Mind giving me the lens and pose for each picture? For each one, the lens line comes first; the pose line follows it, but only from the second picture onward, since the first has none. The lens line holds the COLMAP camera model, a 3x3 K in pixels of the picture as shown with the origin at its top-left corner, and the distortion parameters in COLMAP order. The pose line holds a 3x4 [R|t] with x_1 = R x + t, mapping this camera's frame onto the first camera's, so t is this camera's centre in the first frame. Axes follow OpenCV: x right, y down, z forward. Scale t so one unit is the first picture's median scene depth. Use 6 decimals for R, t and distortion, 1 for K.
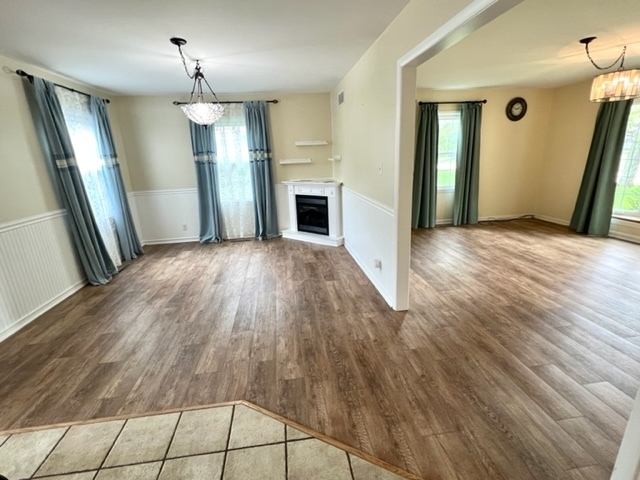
lens RADIAL K [[304.5, 0, 319.7], [0, 304.5, 242.0], [0, 0, 1]] dist [-0.007609, 0.002465]
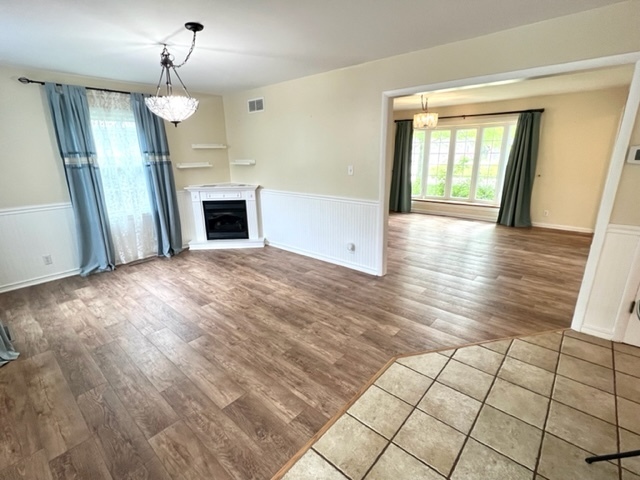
lens RADIAL K [[304.5, 0, 320.3], [0, 304.5, 240.7], [0, 0, 1]] dist [-0.007609, 0.002465]
pose [[0.758187, -0.156116, 0.633072, -0.445803], [0.169047, 0.984780, 0.040391, -0.015446], [-0.629742, 0.076394, 0.773039, 0.076287]]
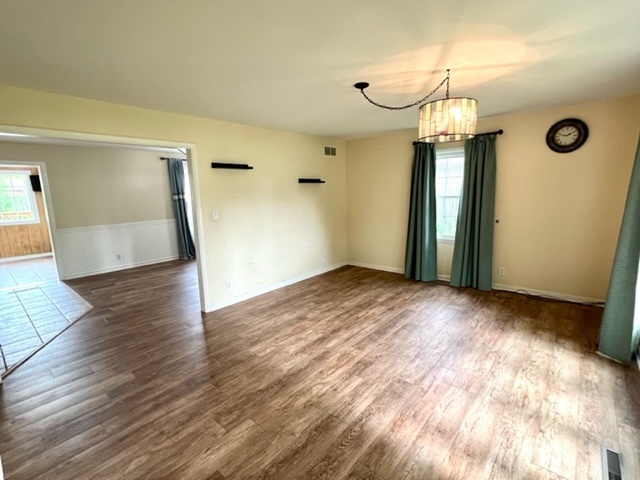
lens RADIAL K [[304.5, 0, 320.5], [0, 304.5, 240.1], [0, 0, 1]] dist [-0.007609, 0.002465]
pose [[0.665088, 0.140182, -0.733489, 0.939683], [-0.206029, 0.978546, 0.000201, -0.119948], [0.717781, 0.150986, 0.679701, 0.229788]]
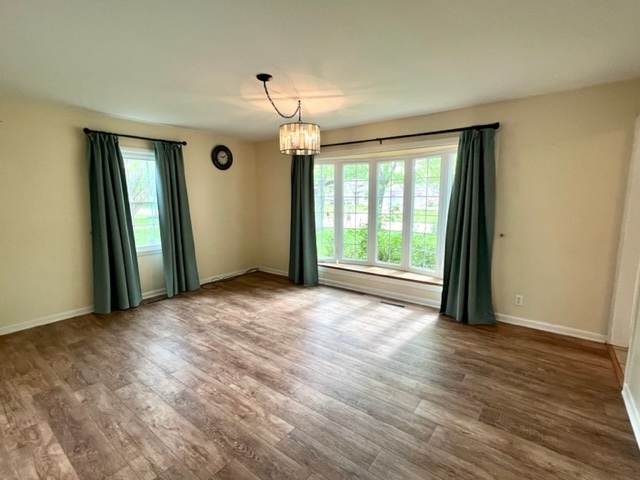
lens RADIAL K [[304.5, 0, 316.0], [0, 304.5, 242.2], [0, 0, 1]] dist [-0.007609, 0.002465]
pose [[0.713164, -0.069437, 0.697549, 0.225727], [0.174289, 0.981399, -0.080498, -0.076086], [-0.678984, 0.178984, 0.712001, 0.236039]]
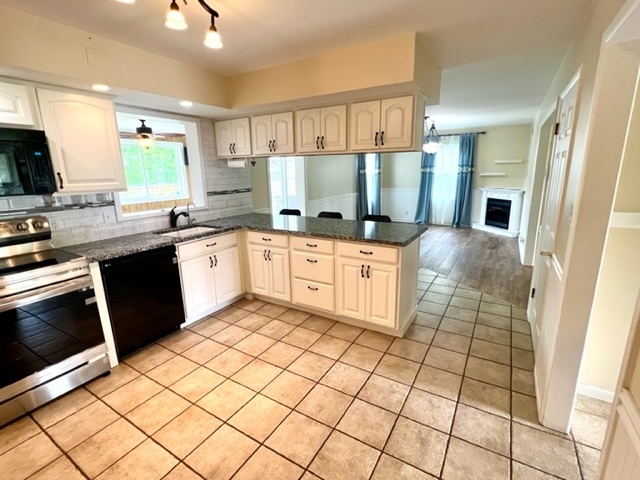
lens RADIAL K [[304.5, 0, 318.7], [0, 304.5, 241.1], [0, 0, 1]] dist [-0.007609, 0.002465]
pose [[0.774073, 0.166855, -0.610714, 0.219091], [-0.186092, 0.981997, 0.032425, 0.146076], [0.605129, 0.088549, 0.791187, -0.583786]]
